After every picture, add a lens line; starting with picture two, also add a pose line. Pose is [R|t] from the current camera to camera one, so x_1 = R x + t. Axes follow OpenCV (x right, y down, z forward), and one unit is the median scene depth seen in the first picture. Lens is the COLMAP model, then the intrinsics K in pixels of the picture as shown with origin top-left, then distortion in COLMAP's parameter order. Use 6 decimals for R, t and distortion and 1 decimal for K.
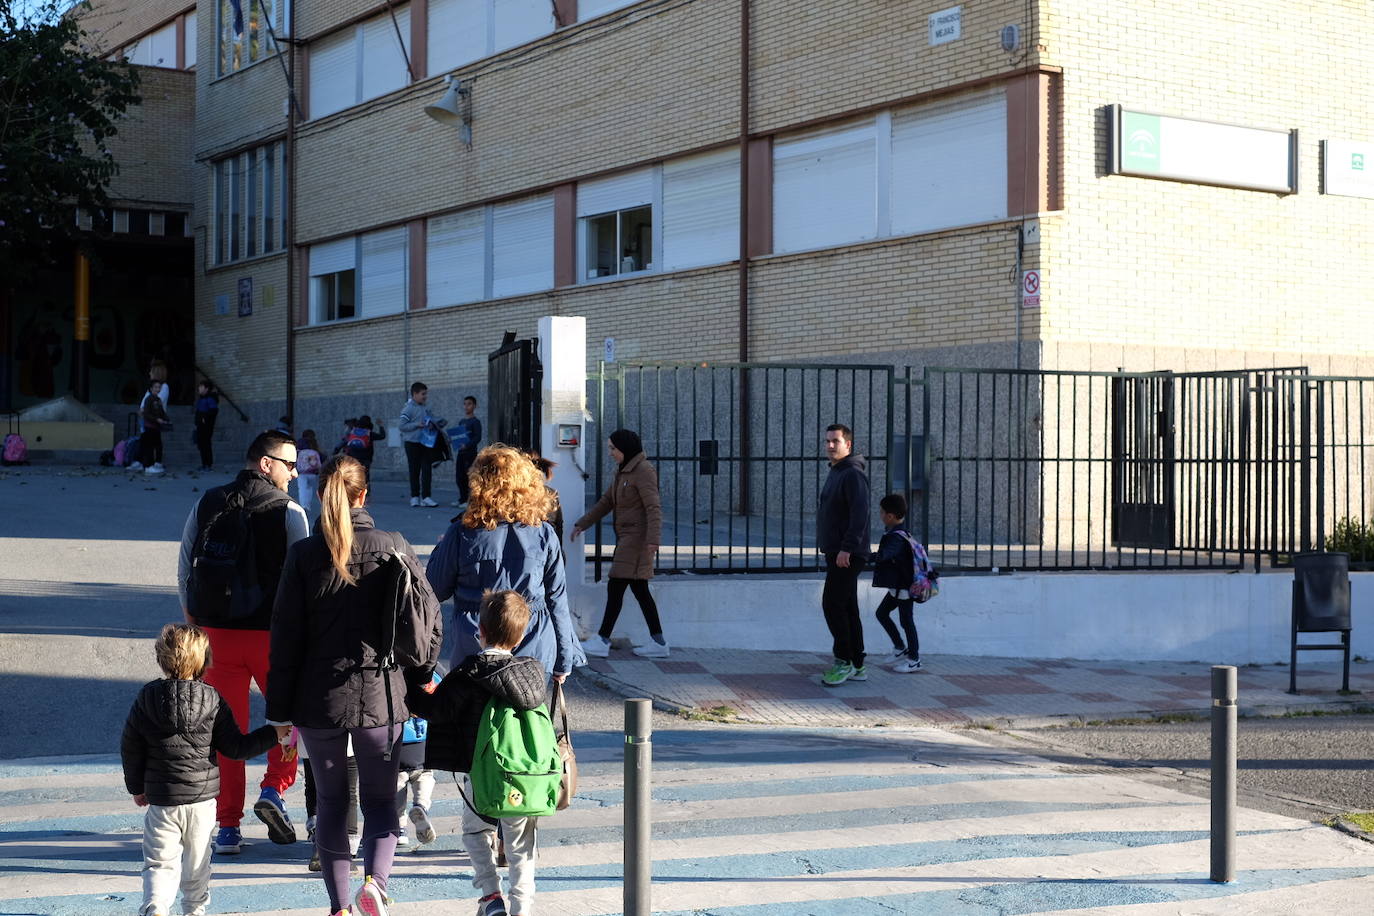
lens RADIAL K [[2096.1, 0, 684.2], [0, 2096.1, 456.4], [0, 0, 1]] dist [-0.014137, 0.000000]
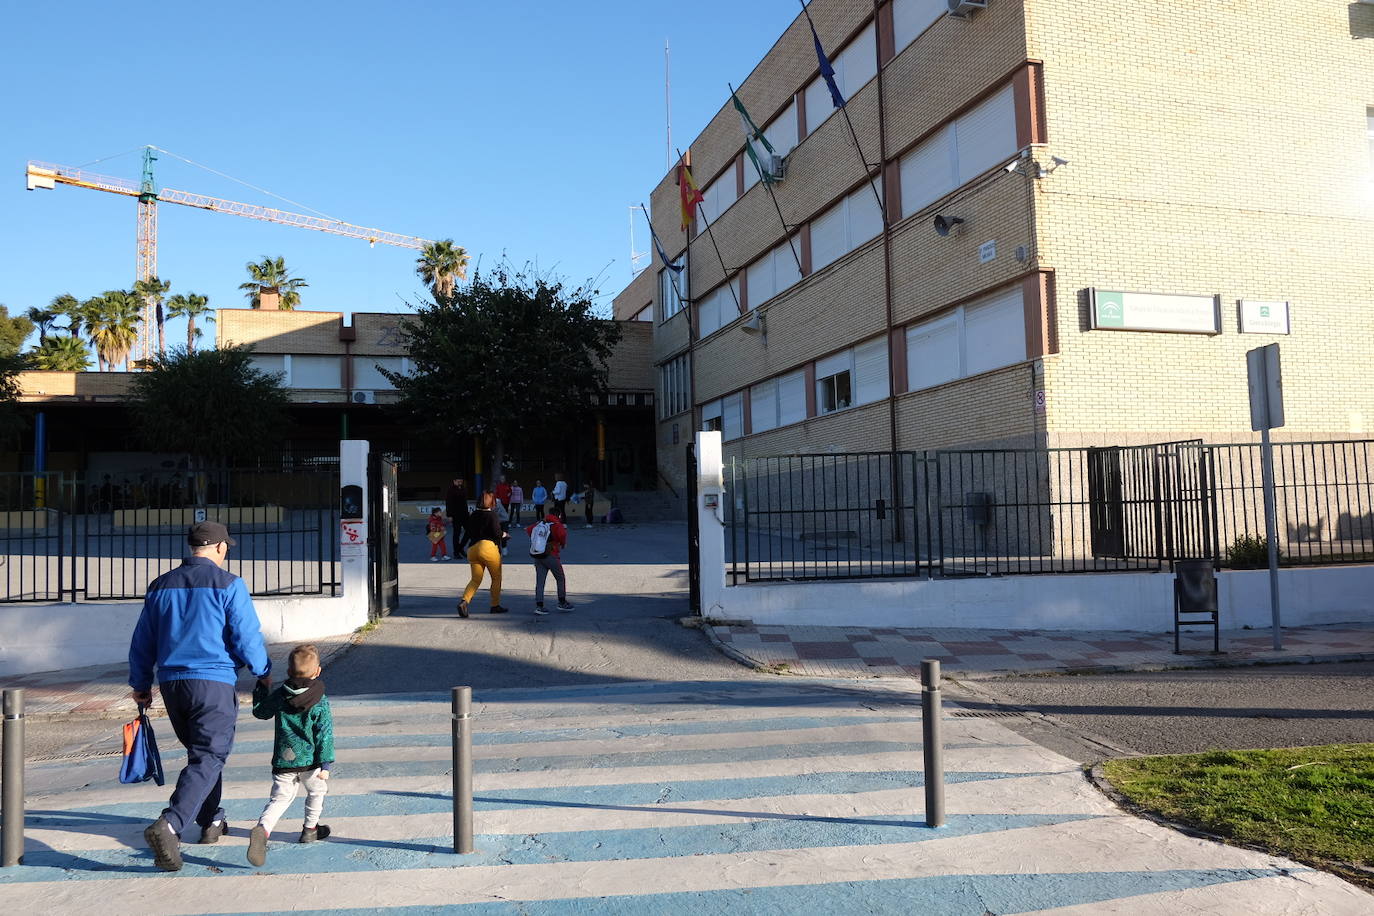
lens RADIAL K [[1049.3, 0, 695.3], [0, 1049.3, 467.5], [0, 0, 1]] dist [-0.040979, 0.039209]
pose [[0.962543, -0.044415, -0.267467, 0.102117], [0.033111, 0.998363, -0.046629, 0.001438], [0.269100, 0.036026, 0.962438, 0.110207]]
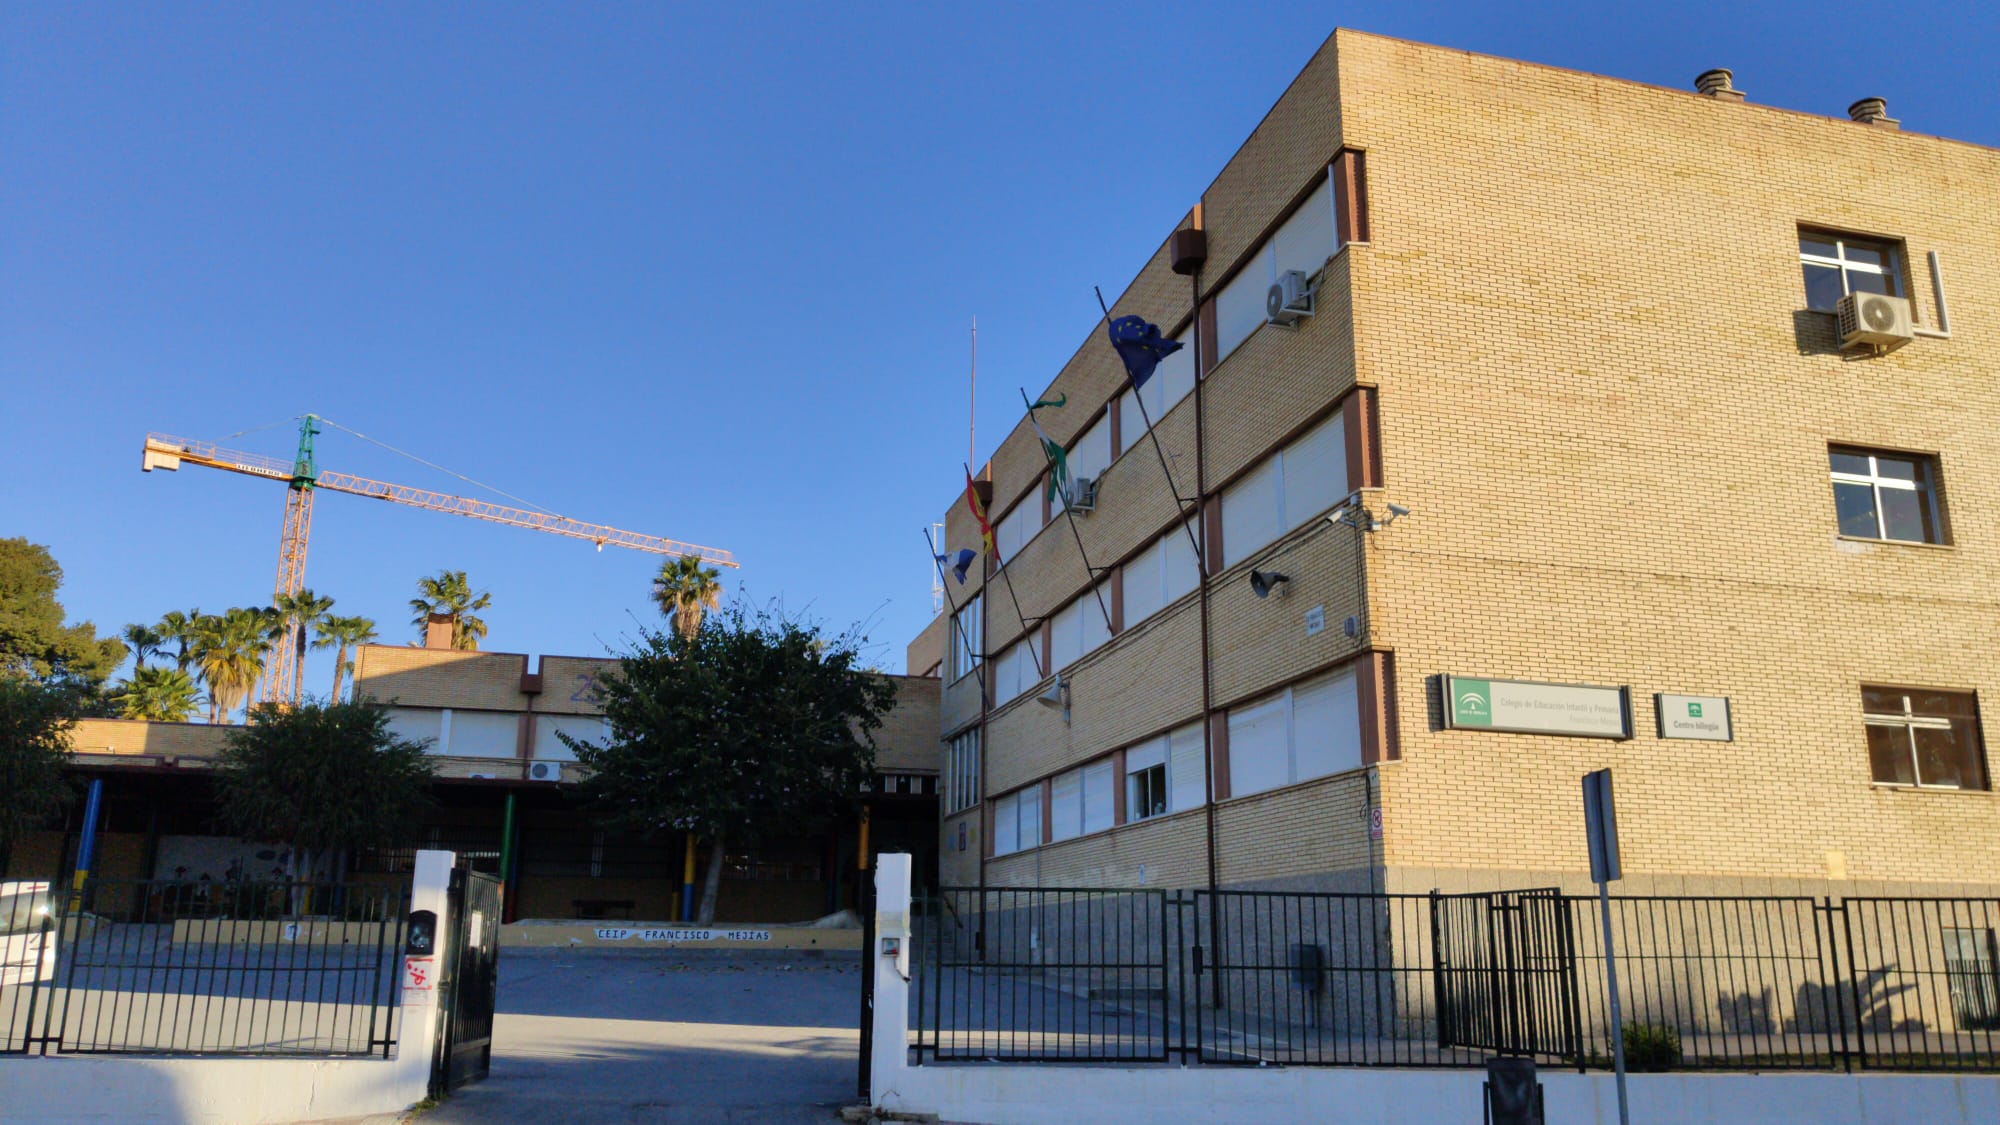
lens RADIAL K [[1490.3, 0, 1002.4], [0, 1490.3, 593.3], [0, 0, 1]] dist [0.041904, -0.053216]
pose [[0.952821, -0.066613, -0.296134, 0.190088], [-0.003817, 0.972915, -0.231132, -0.006025], [0.303509, 0.221357, 0.926759, 0.069148]]
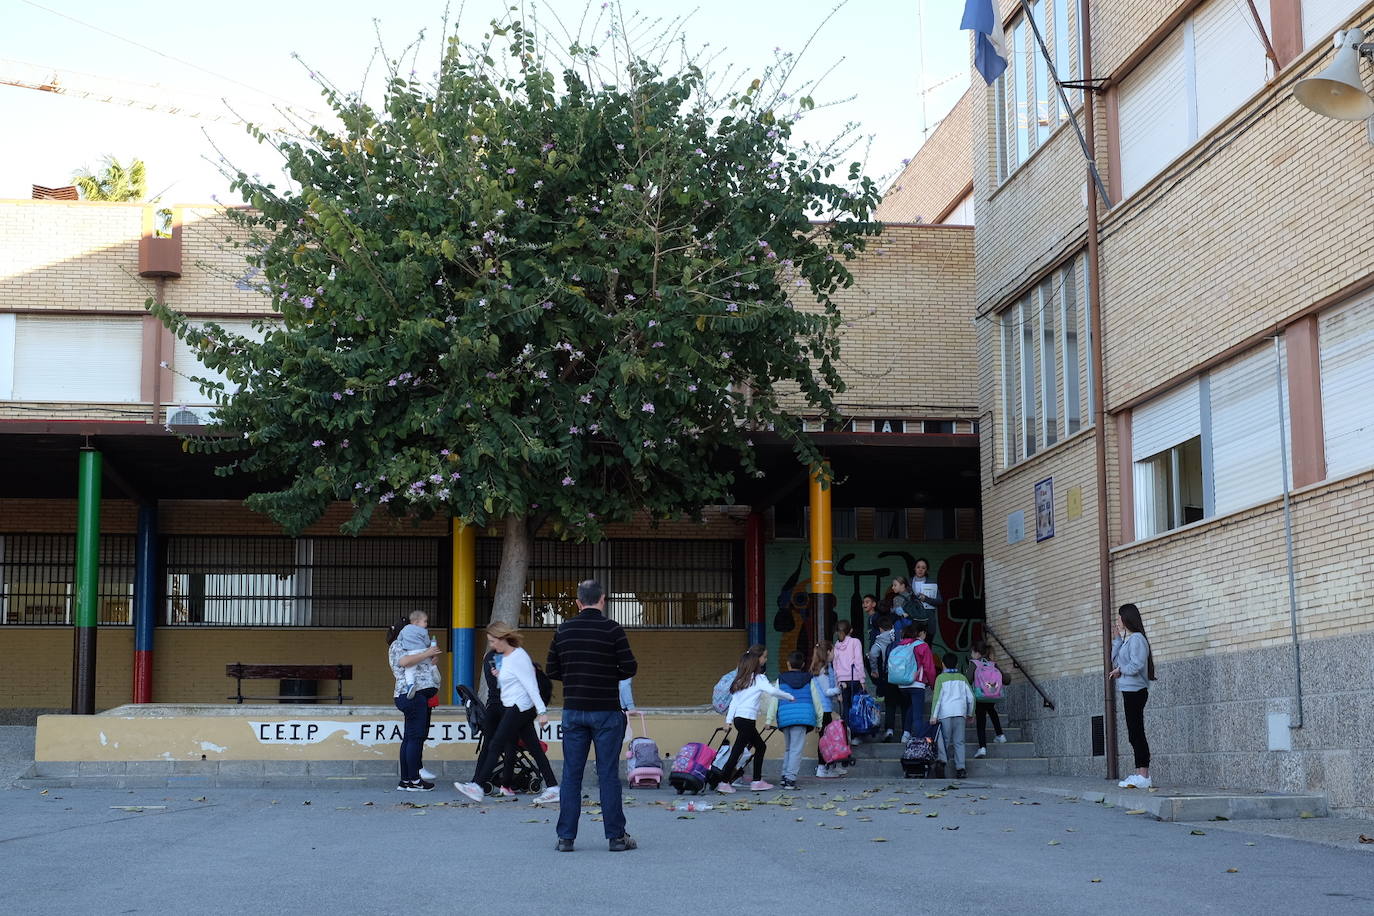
lens RADIAL K [[2067.3, 0, 648.9], [0, 2067.3, 471.8], [0, 0, 1]] dist [-0.064699, 0.000000]
pose [[0.891076, -0.070116, -0.448406, -0.057177], [0.010027, 0.990794, -0.135003, -0.007891], [0.453744, 0.115801, 0.883576, 0.614895]]
